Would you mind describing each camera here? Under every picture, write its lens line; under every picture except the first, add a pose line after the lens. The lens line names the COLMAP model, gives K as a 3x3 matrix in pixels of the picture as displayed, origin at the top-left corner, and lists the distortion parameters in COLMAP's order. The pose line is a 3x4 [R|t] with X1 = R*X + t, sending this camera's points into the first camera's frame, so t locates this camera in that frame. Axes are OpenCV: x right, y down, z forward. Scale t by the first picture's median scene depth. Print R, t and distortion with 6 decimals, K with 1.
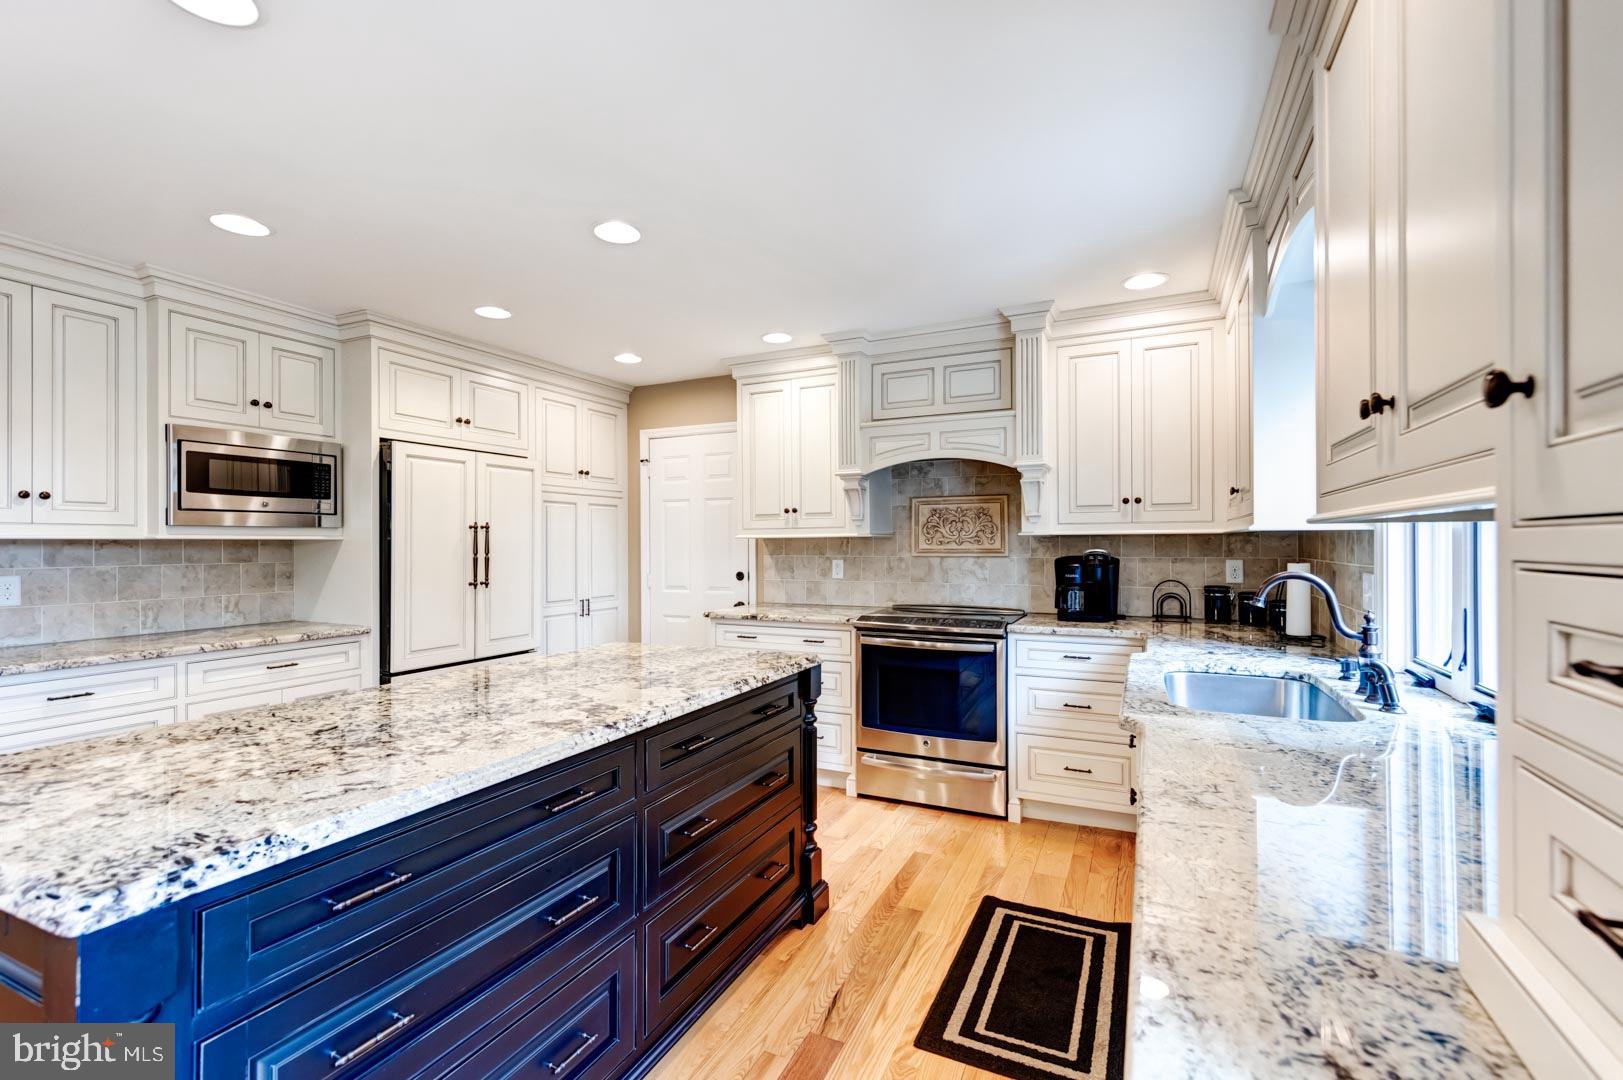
lens RADIAL K [[710.9, 0, 814.8], [0, 710.9, 544.3], [0, 0, 1]] dist [-0.004219, -0.000326]
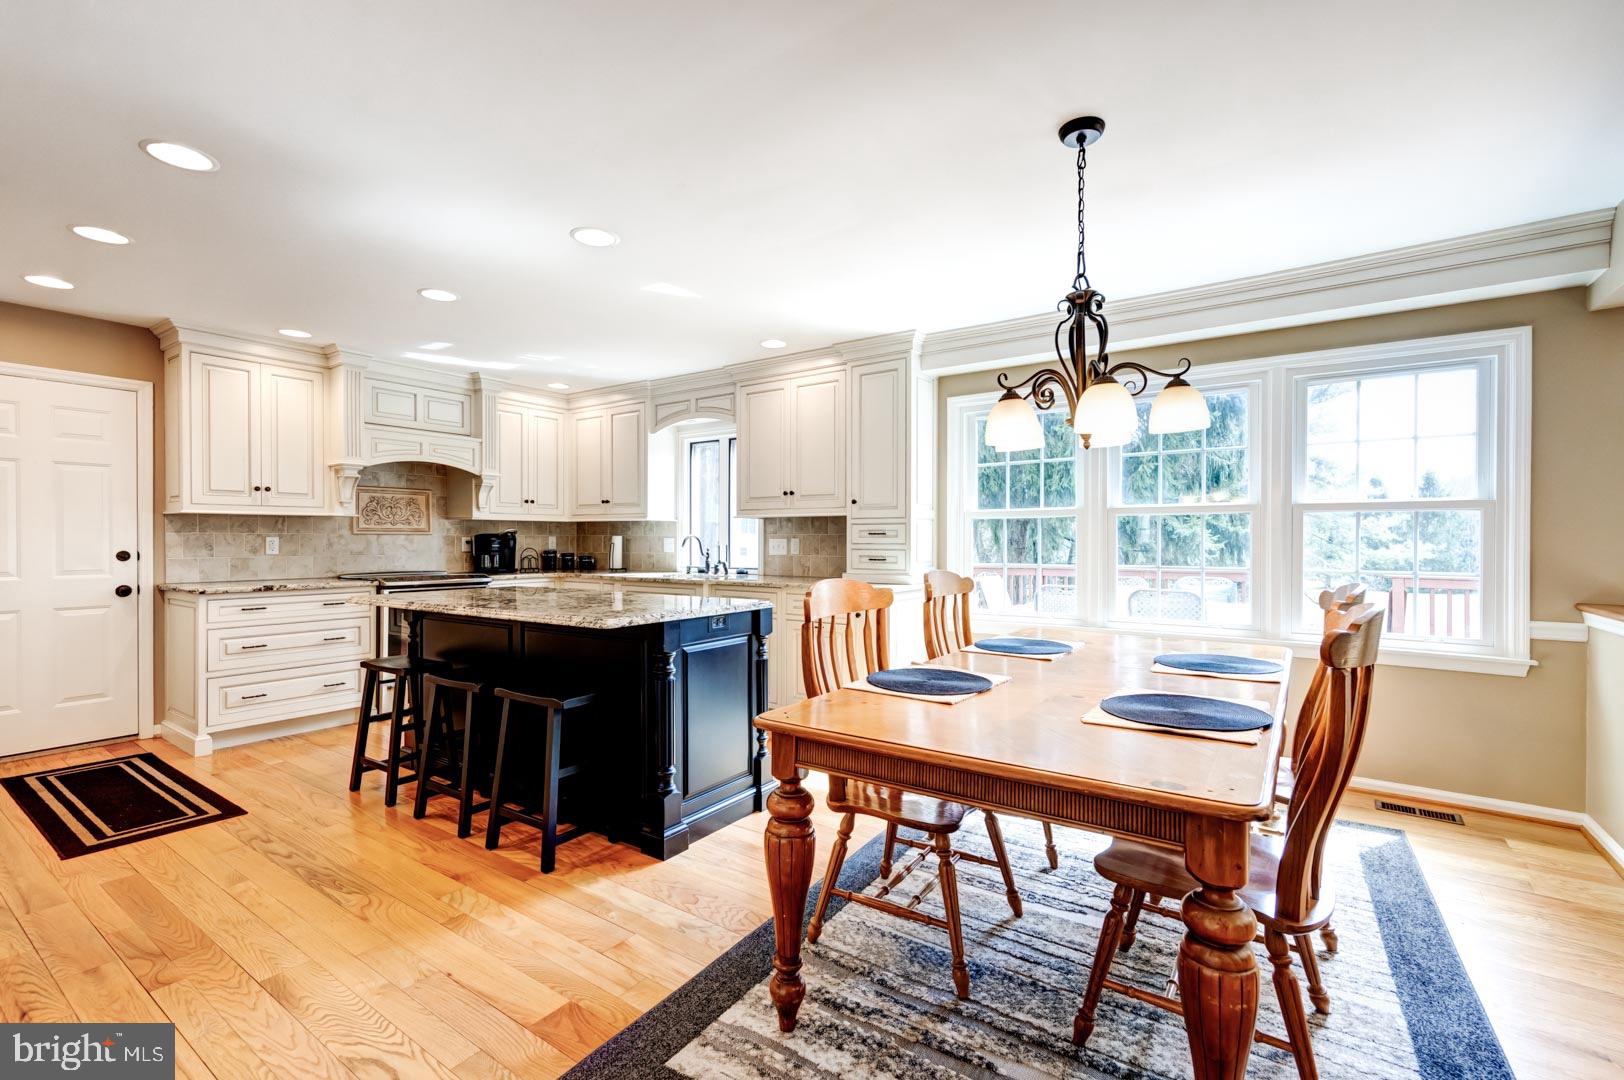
lens RADIAL K [[711.3, 0, 815.2], [0, 711.3, 539.2], [0, 0, 1]] dist [-0.004219, -0.000326]
pose [[0.164570, 0.005739, 0.986349, -0.964443], [0.003150, 0.999975, -0.006343, 0.037482], [-0.986360, 0.004151, 0.164548, 0.019252]]
